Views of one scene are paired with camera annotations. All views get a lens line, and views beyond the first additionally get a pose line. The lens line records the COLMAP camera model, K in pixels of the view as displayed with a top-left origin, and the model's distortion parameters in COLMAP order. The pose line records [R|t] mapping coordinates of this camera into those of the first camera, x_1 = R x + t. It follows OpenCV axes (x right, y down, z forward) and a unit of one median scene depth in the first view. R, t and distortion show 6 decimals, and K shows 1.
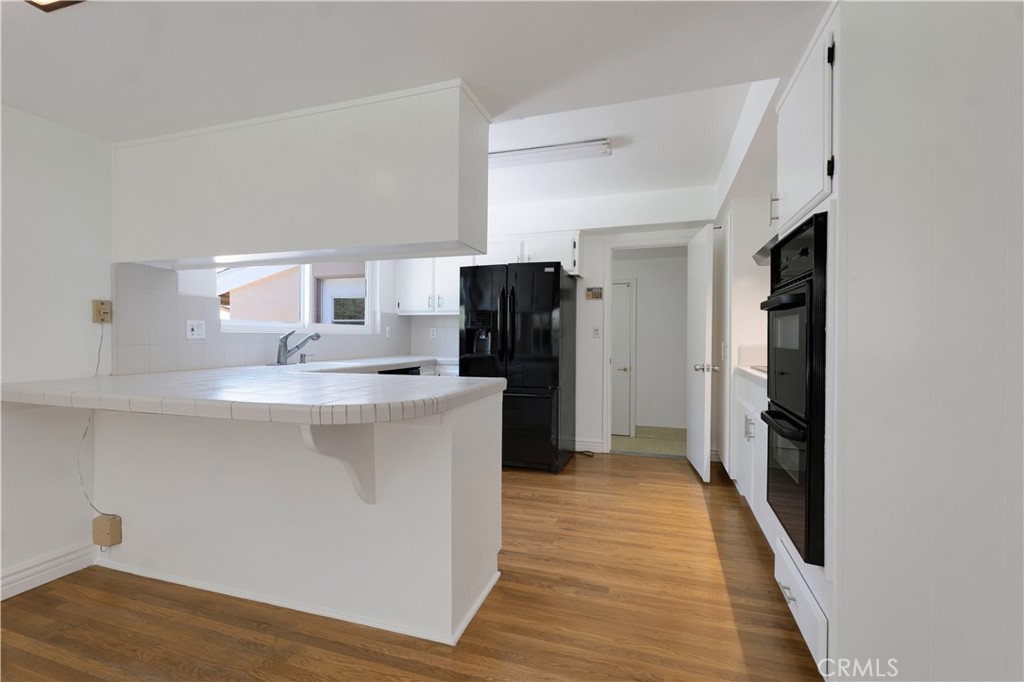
lens RADIAL K [[464.8, 0, 507.4], [0, 464.8, 343.5], [0, 0, 1]] dist [0.001324, 0.000521]
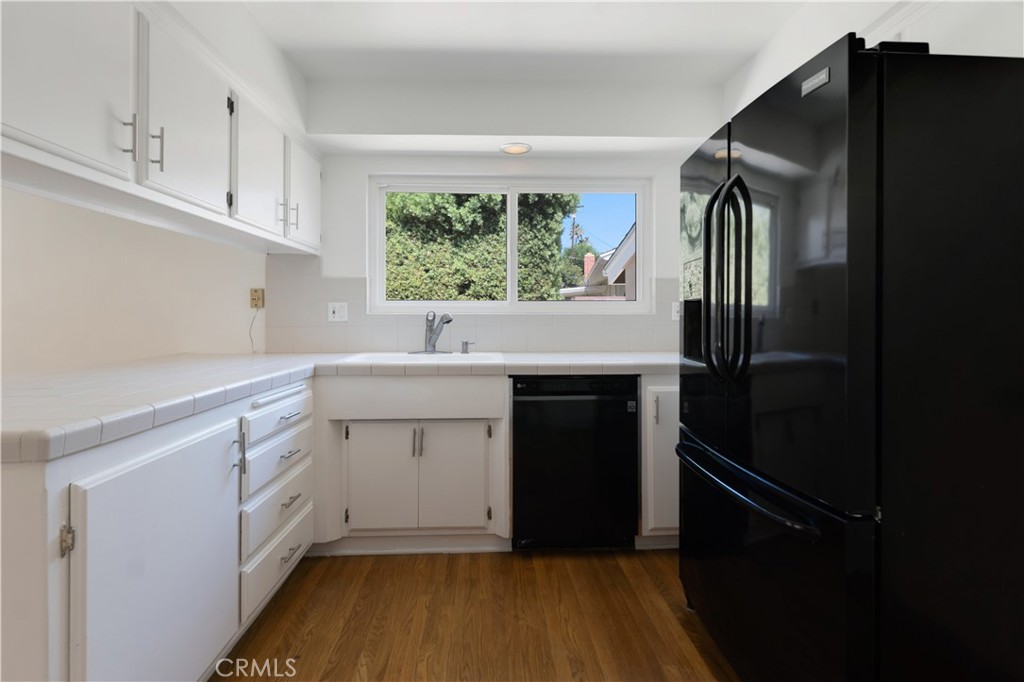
lens RADIAL K [[464.8, 0, 547.1], [0, 464.8, 312.7], [0, 0, 1]] dist [0.001324, 0.000521]
pose [[0.355838, -0.011413, -0.934478, 0.495514], [-0.012090, 0.999786, -0.016815, -0.020299], [0.934470, 0.017281, 0.355624, 1.255057]]
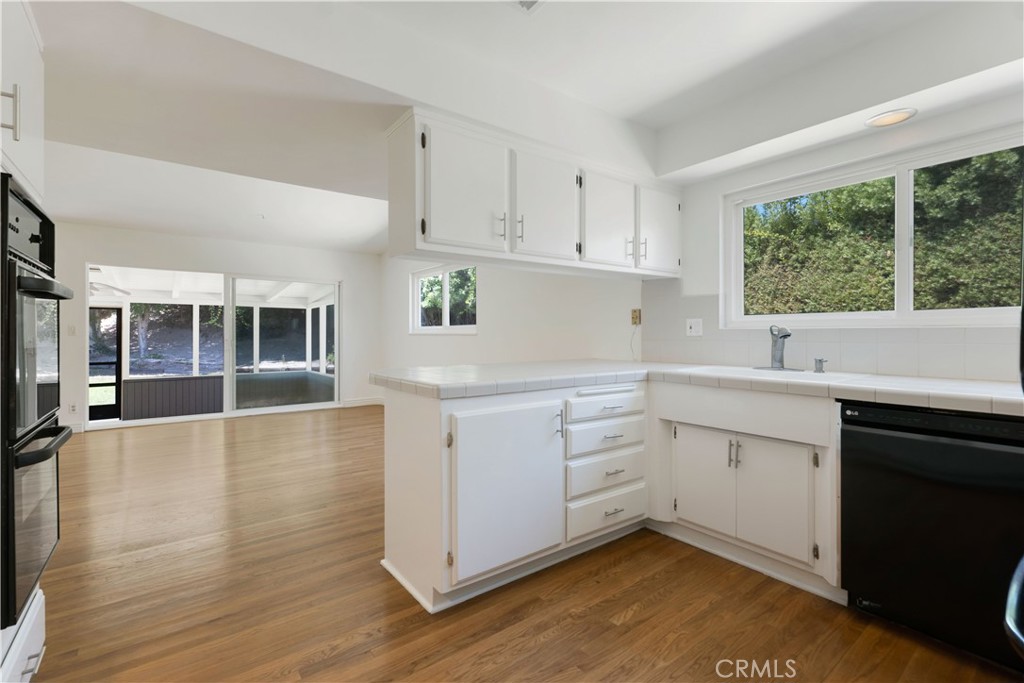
lens RADIAL K [[464.8, 0, 515.6], [0, 464.8, 336.5], [0, 0, 1]] dist [0.001324, 0.000521]
pose [[-0.559736, 0.004166, -0.828661, 0.564772], [-0.011637, 0.999849, 0.012887, -0.020687], [0.828590, 0.016857, -0.559603, 1.493322]]
